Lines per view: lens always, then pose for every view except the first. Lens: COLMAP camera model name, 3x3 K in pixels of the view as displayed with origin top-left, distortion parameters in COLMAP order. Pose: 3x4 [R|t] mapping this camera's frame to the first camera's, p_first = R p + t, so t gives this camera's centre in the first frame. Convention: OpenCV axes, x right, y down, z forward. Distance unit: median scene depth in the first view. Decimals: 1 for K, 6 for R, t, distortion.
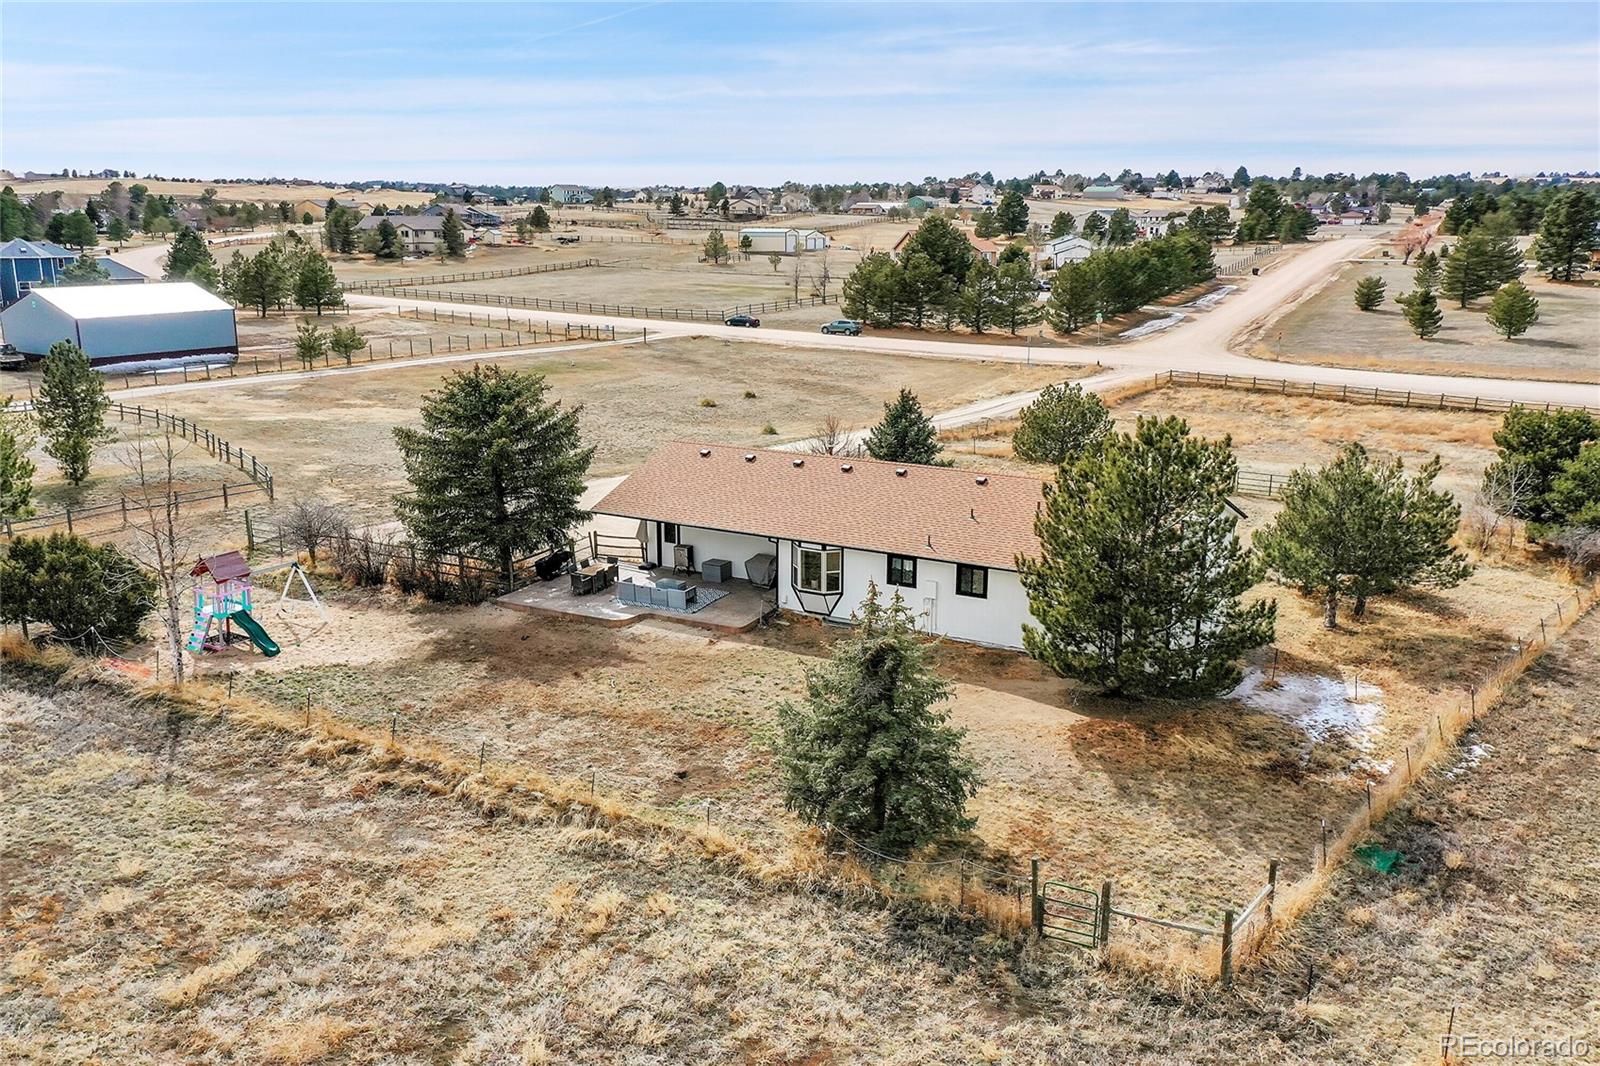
lens RADIAL K [[1254.8, 0, 796.9], [0, 1254.8, 530.8], [0, 0, 1]] dist [-0.004827, -0.002754]
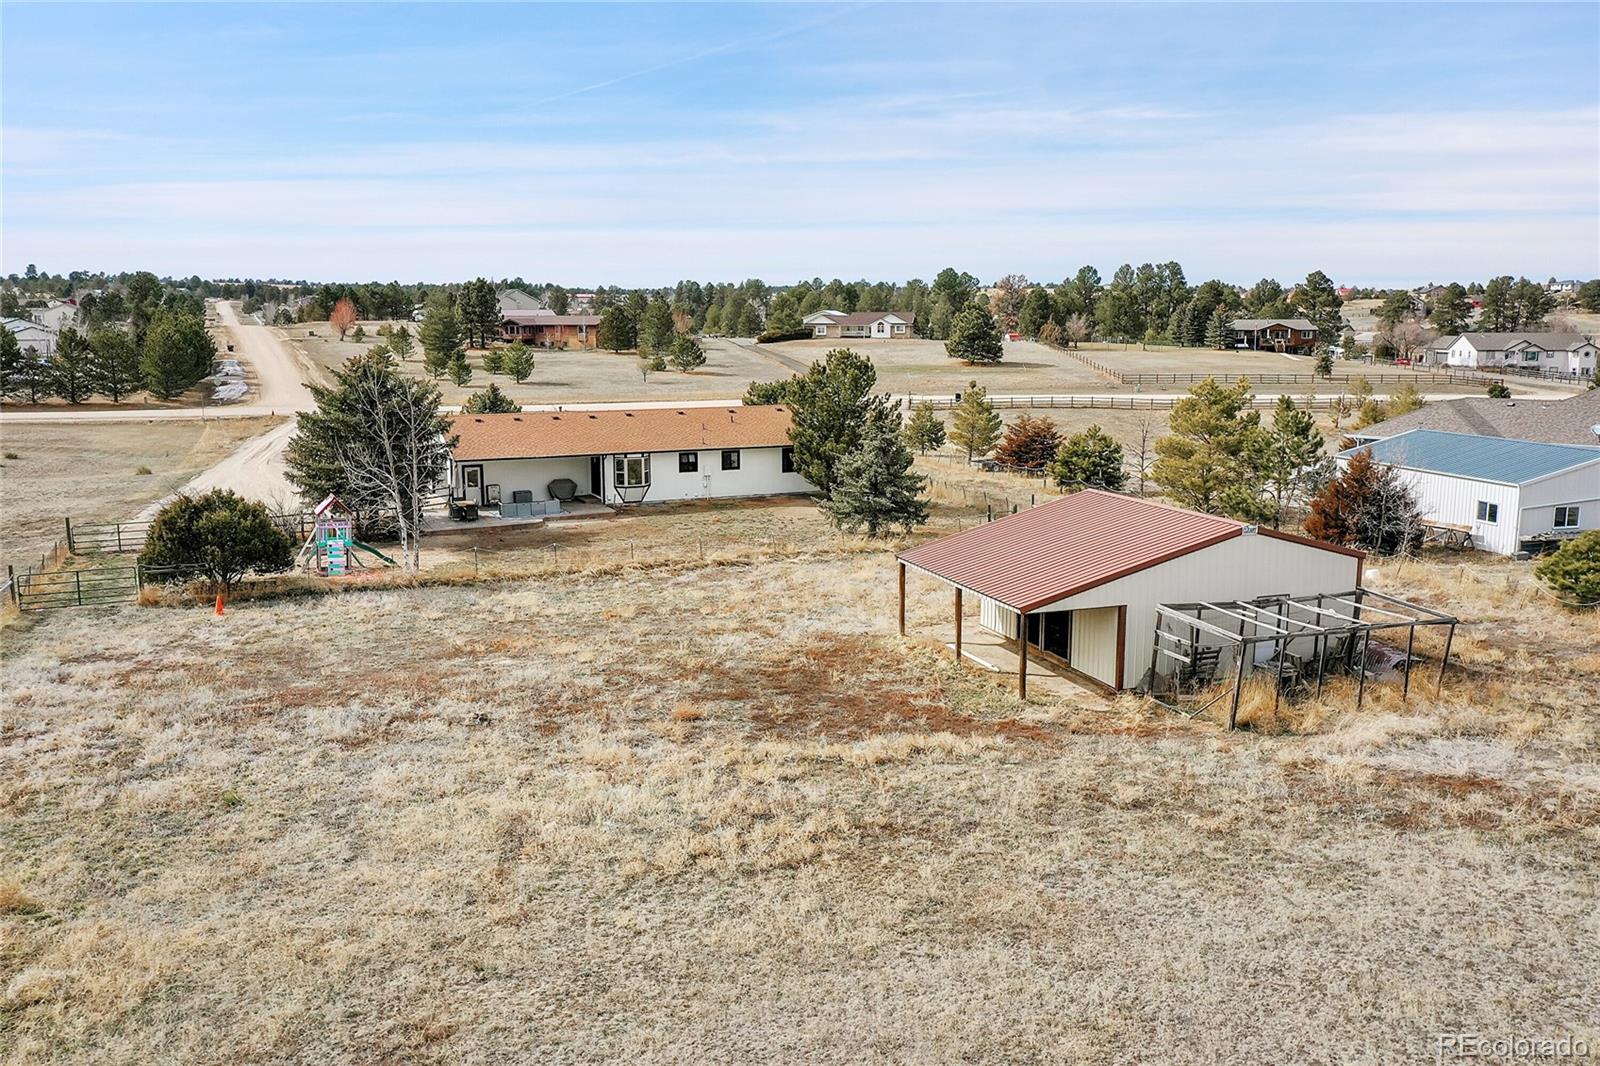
lens RADIAL K [[1256.4, 0, 801.7], [0, 1256.4, 531.0], [0, 0, 1]] dist [-0.003453, -0.004971]
pose [[0.583637, -0.133244, 0.801008, -0.414776], [0.196559, 0.980291, 0.019849, 0.041820], [-0.787866, 0.145861, 0.598324, -0.029269]]
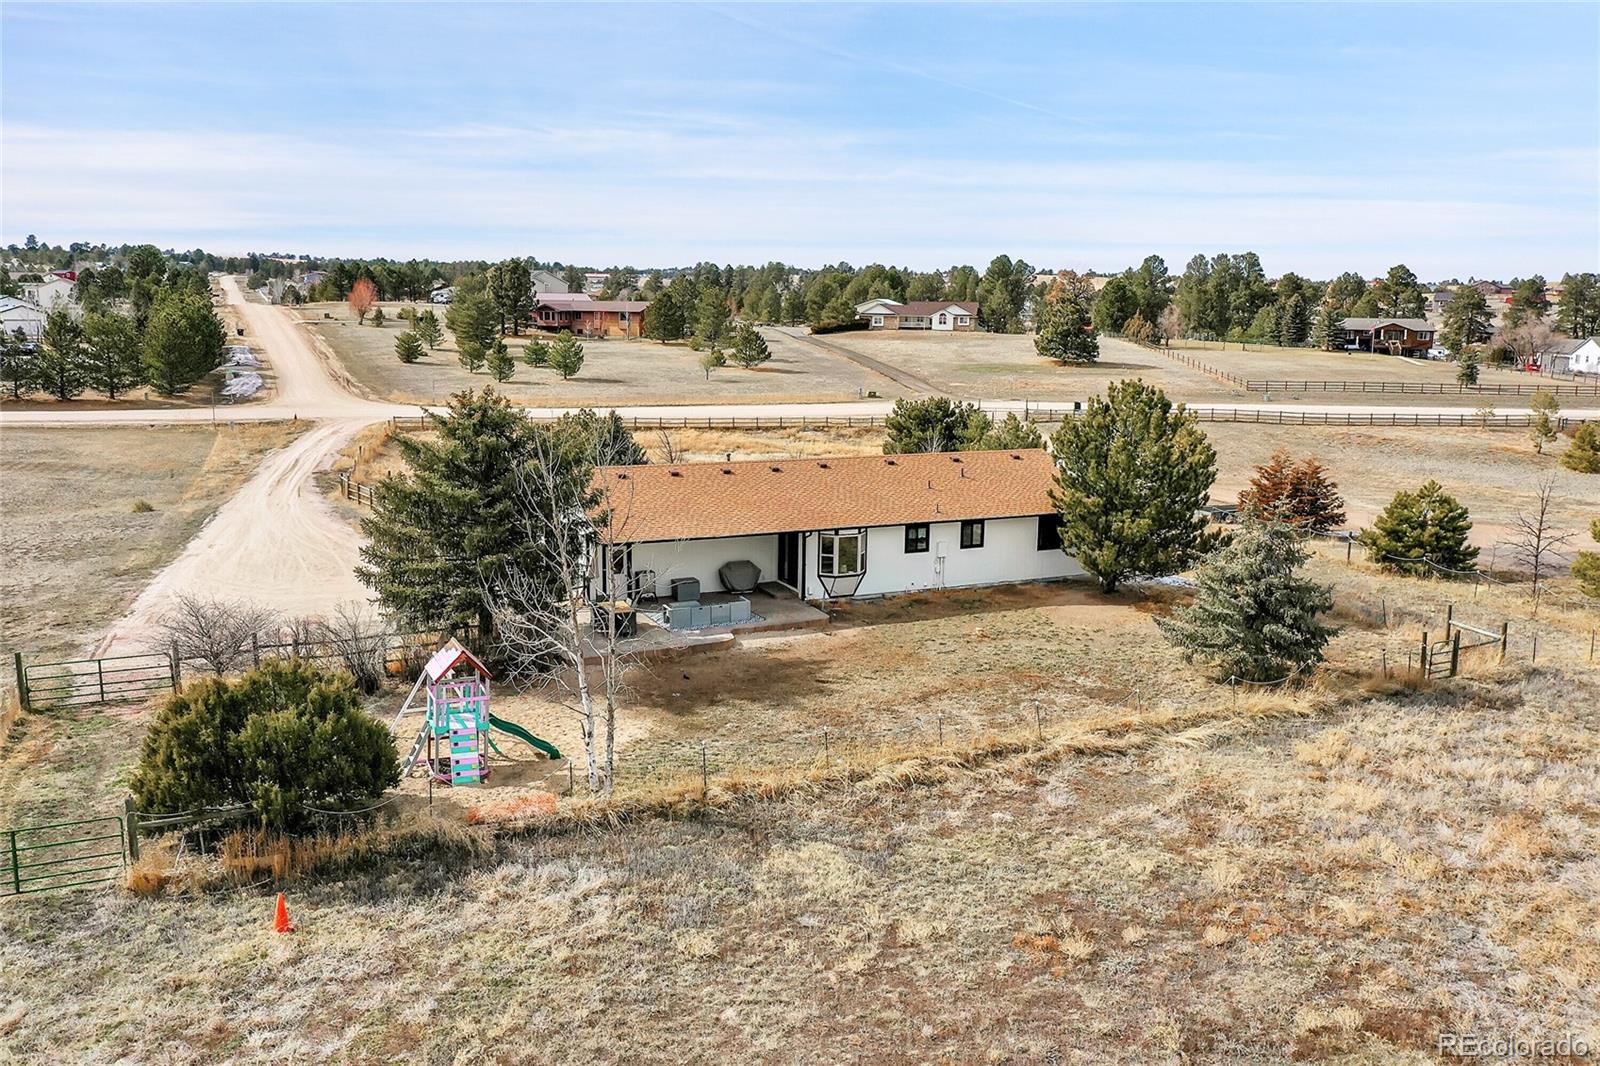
lens RADIAL K [[1250.0, 0, 802.3], [0, 1250.0, 531.8], [0, 0, 1]] dist [-0.005528, -0.004758]
pose [[0.583807, -0.136508, 0.800335, -0.321264], [0.181307, 0.982790, 0.035373, -0.012263], [-0.791390, 0.124455, 0.598509, 0.143385]]
